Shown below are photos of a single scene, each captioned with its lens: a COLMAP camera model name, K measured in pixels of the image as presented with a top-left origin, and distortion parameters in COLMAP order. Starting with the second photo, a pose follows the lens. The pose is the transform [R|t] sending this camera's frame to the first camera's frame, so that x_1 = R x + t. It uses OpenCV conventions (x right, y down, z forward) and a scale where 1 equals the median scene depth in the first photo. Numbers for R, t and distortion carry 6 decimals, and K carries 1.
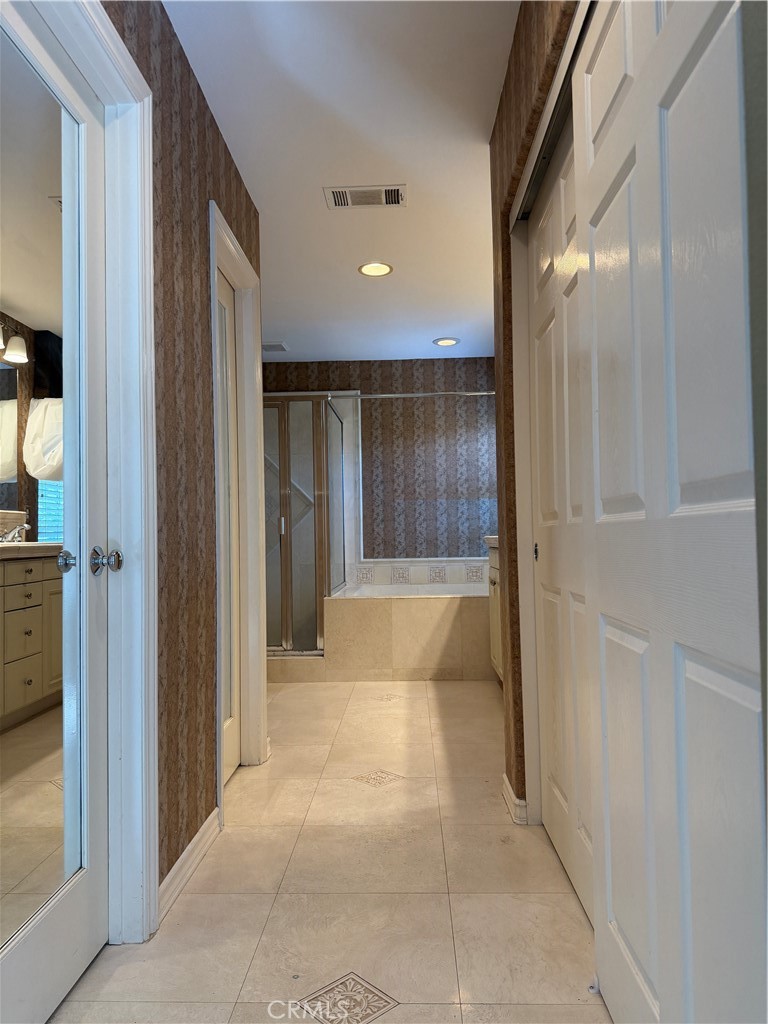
lens RADIAL K [[723.7, 0, 382.3], [0, 723.7, 513.1], [0, 0, 1]] dist [0.017327, -0.050299]
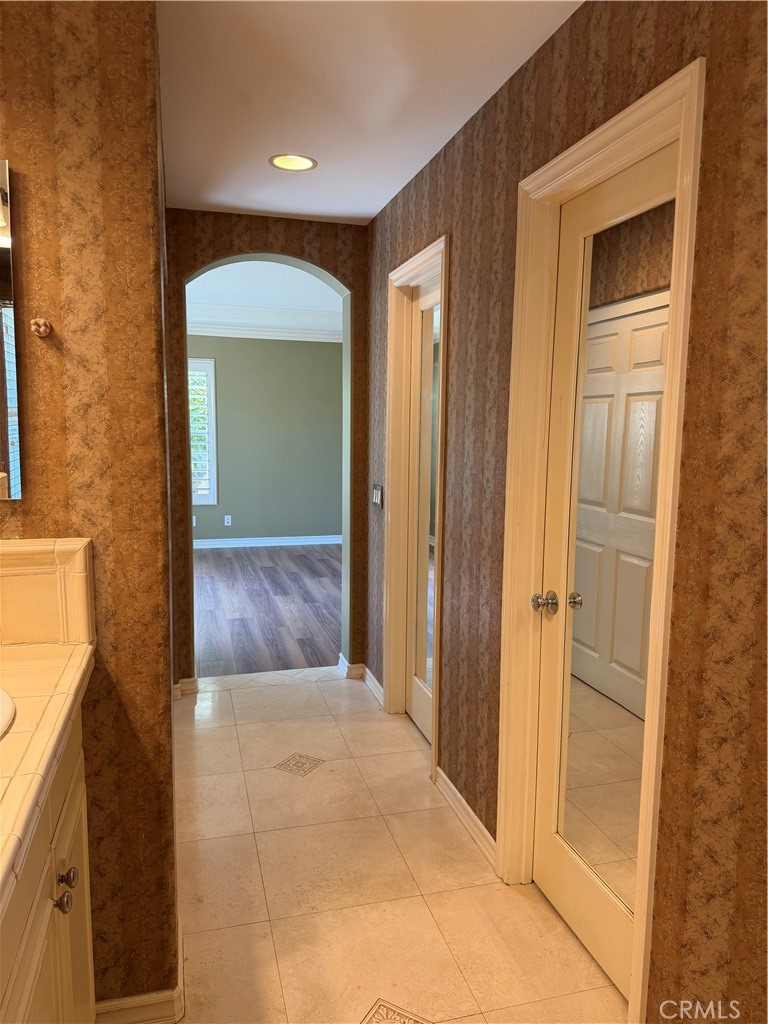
lens RADIAL K [[723.7, 0, 382.4], [0, 723.7, 512.7], [0, 0, 1]] dist [0.017327, -0.050299]
pose [[-0.954548, 0.042152, -0.295062, 0.217657], [0.013349, 0.995002, 0.098961, -0.161660], [0.297759, 0.090524, -0.950340, 2.124832]]
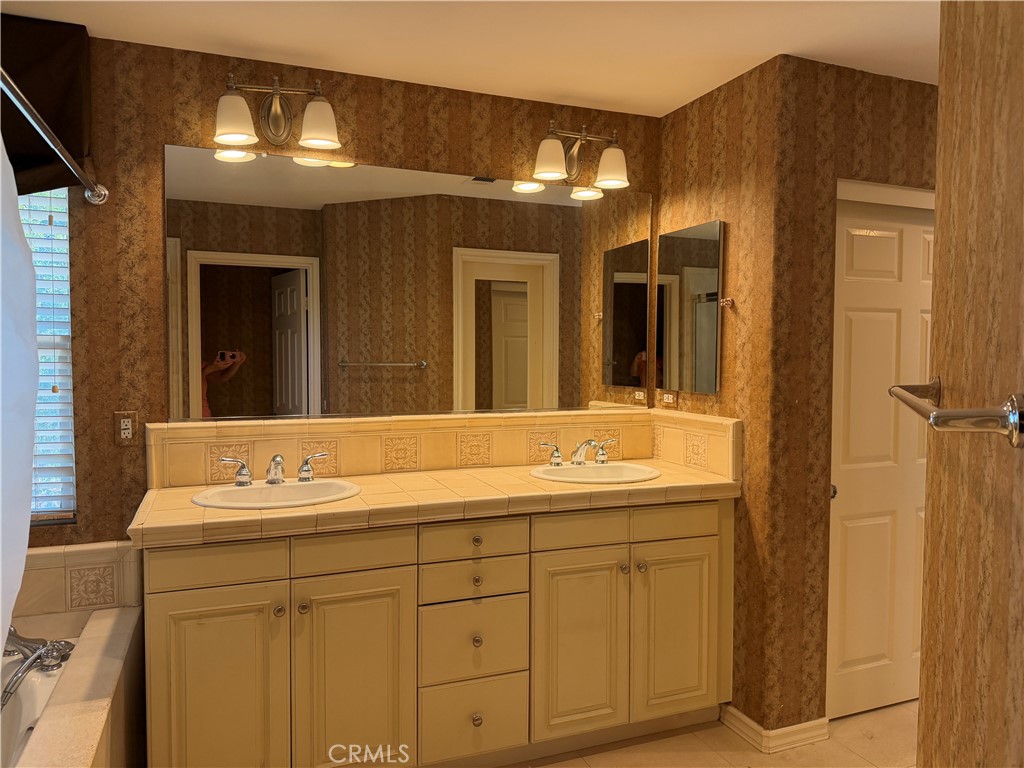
lens RADIAL K [[723.7, 0, 512.4], [0, 723.7, 383.9], [0, 0, 1]] dist [0.017327, -0.050299]
pose [[-0.399215, -0.021112, 0.916614, -1.171902], [-0.024758, 0.999619, 0.012241, -0.123350], [-0.916523, -0.017807, -0.399586, 2.259053]]
